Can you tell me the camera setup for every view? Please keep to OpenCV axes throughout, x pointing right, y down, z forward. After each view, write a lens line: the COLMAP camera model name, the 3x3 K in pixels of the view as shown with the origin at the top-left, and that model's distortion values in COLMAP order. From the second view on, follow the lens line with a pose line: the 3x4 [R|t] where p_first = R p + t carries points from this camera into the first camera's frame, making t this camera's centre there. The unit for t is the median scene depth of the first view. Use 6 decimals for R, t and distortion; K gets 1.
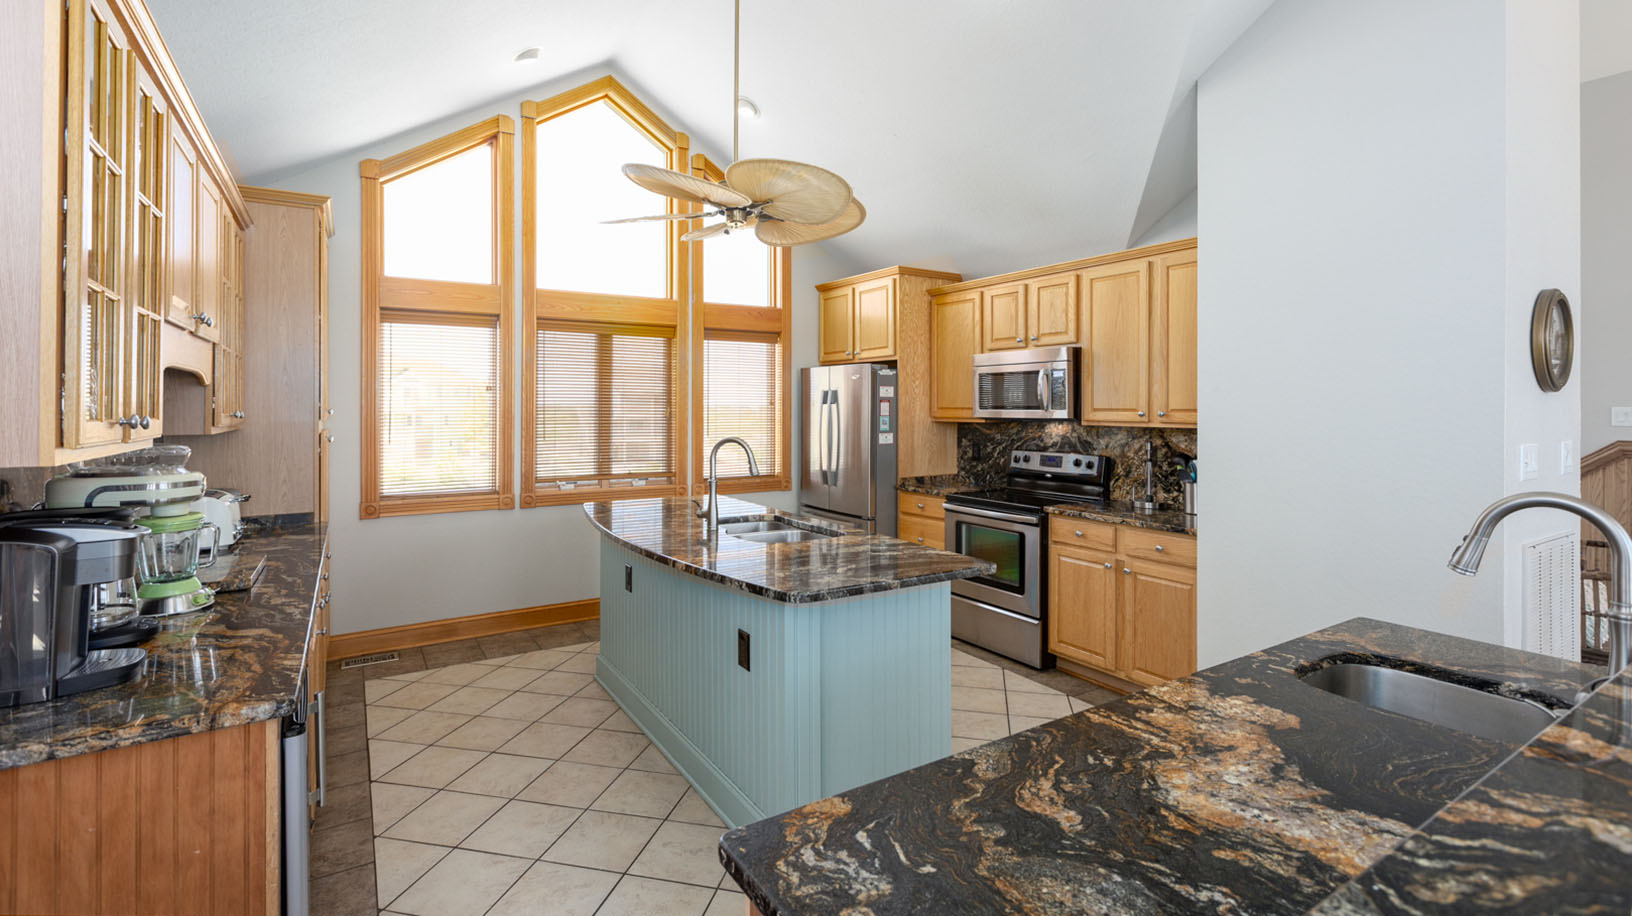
lens RADIAL K [[737.4, 0, 818.0], [0, 737.4, 400.8], [0, 0, 1]] dist [0.000165, 0.000040]
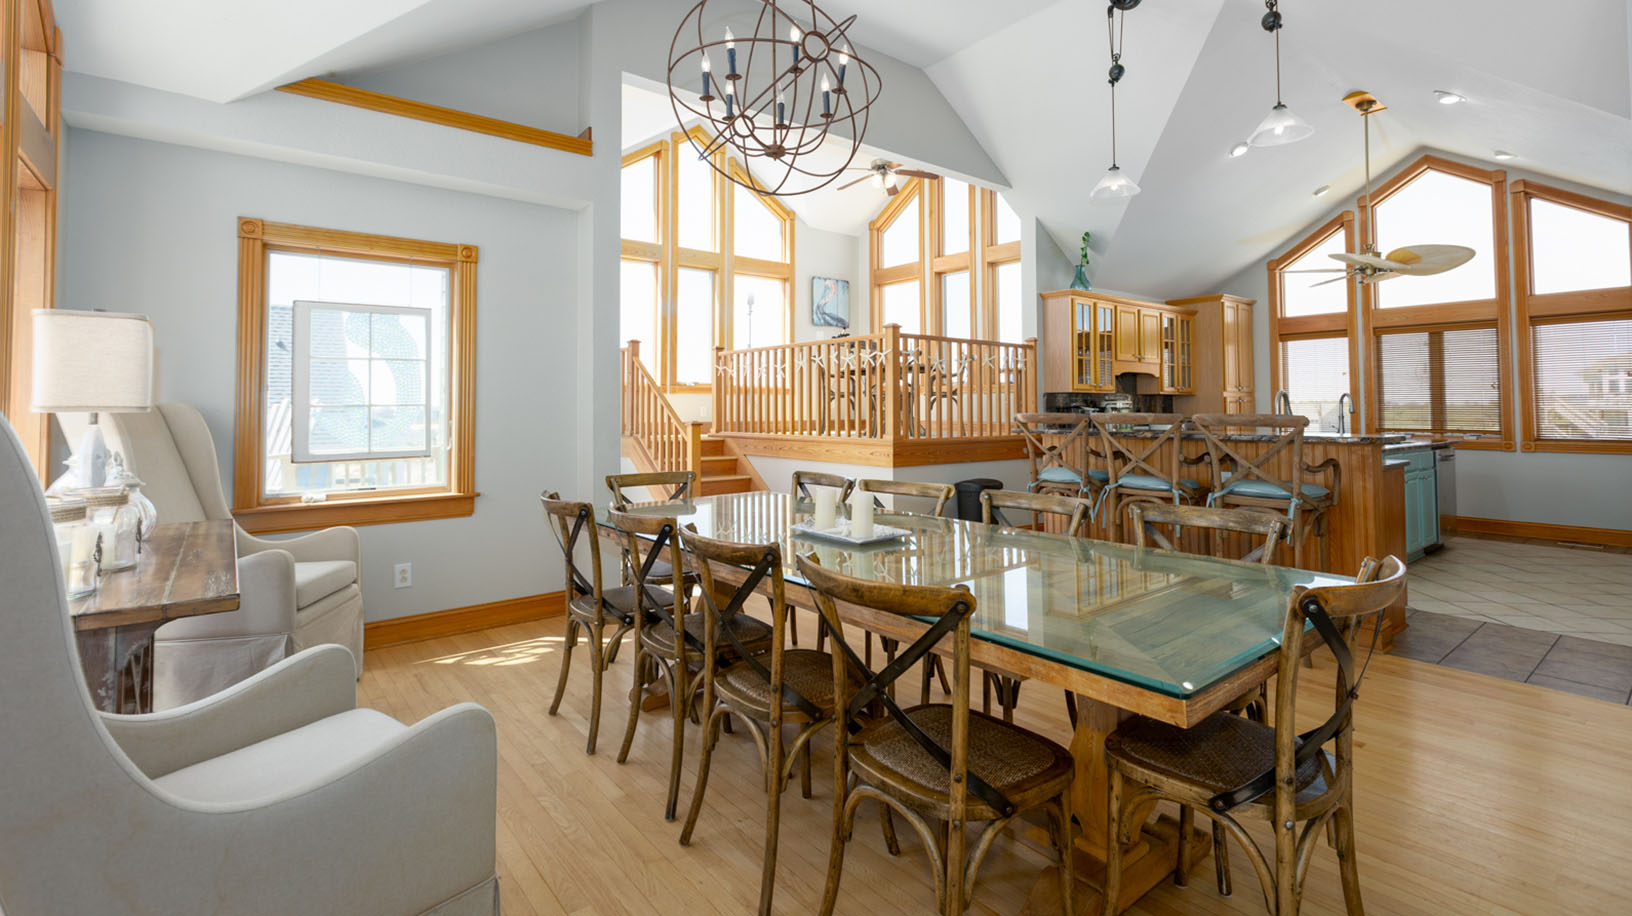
lens RADIAL K [[733.0, 0, 822.5], [0, 733.0, 381.1], [0, 0, 1]] dist [0.002706, 0.000244]
pose [[0.116047, -0.036214, -0.992583, 1.042695], [0.011296, 0.999319, -0.035139, 0.045044], [0.993180, -0.007134, 0.116377, -0.369449]]
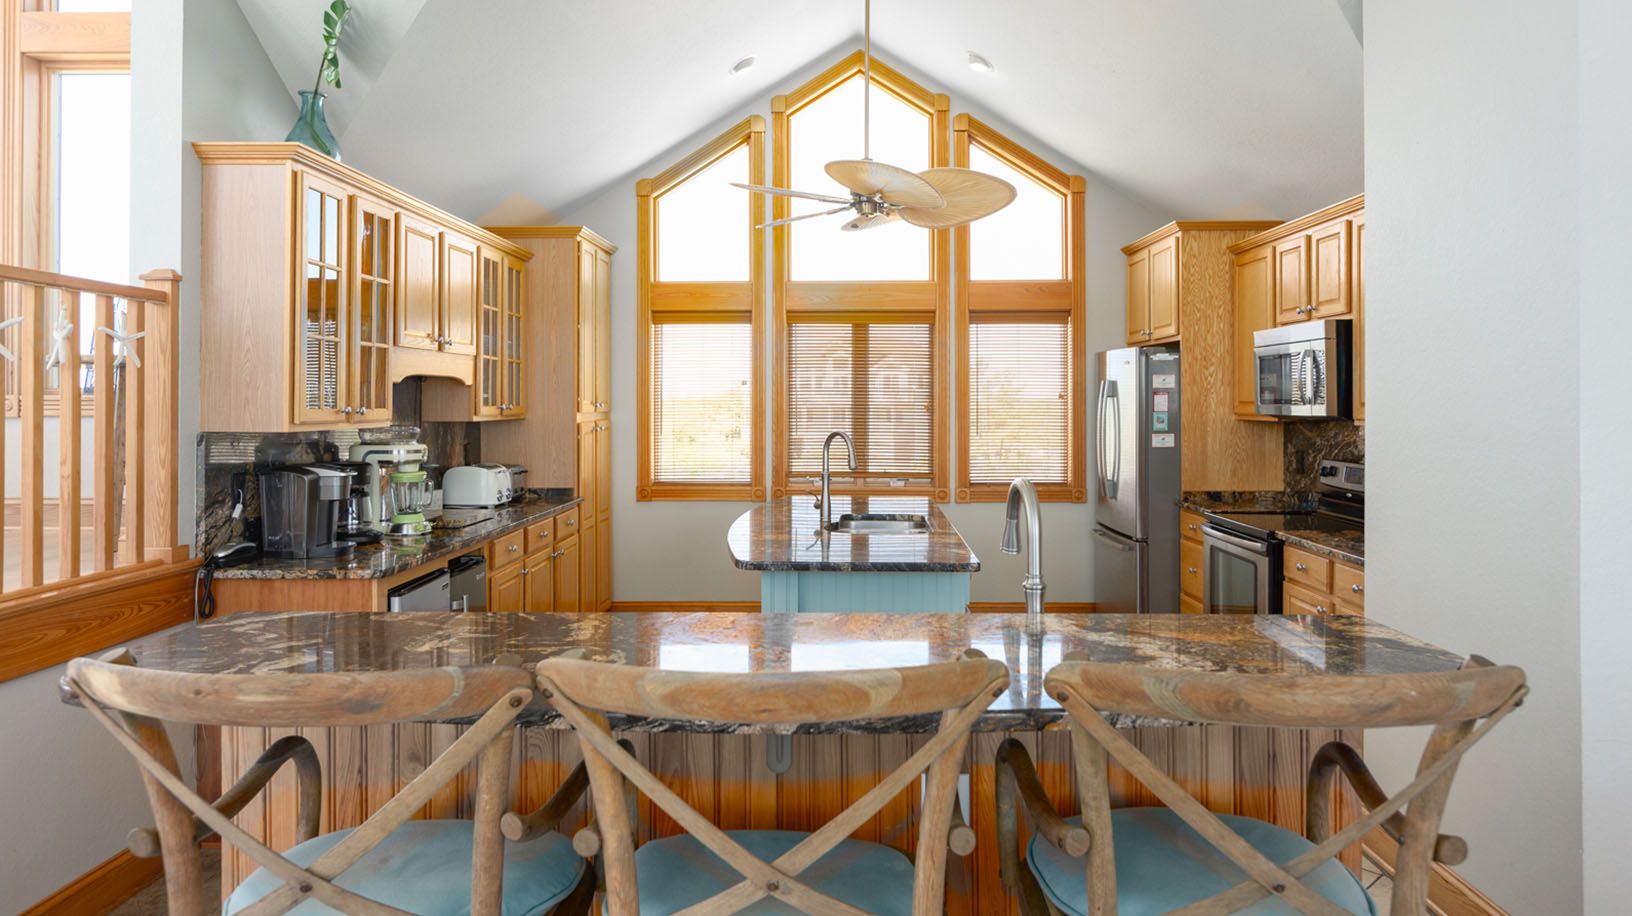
lens RADIAL K [[1018.7, 0, 821.5], [0, 1018.7, 386.6], [0, 0, 1]] dist [-0.001261, -0.002188]
pose [[0.831997, -0.007707, -0.554727, 0.413161], [0.005075, 0.999967, -0.006281, -0.001666], [0.554757, 0.002411, 0.832009, -0.117030]]
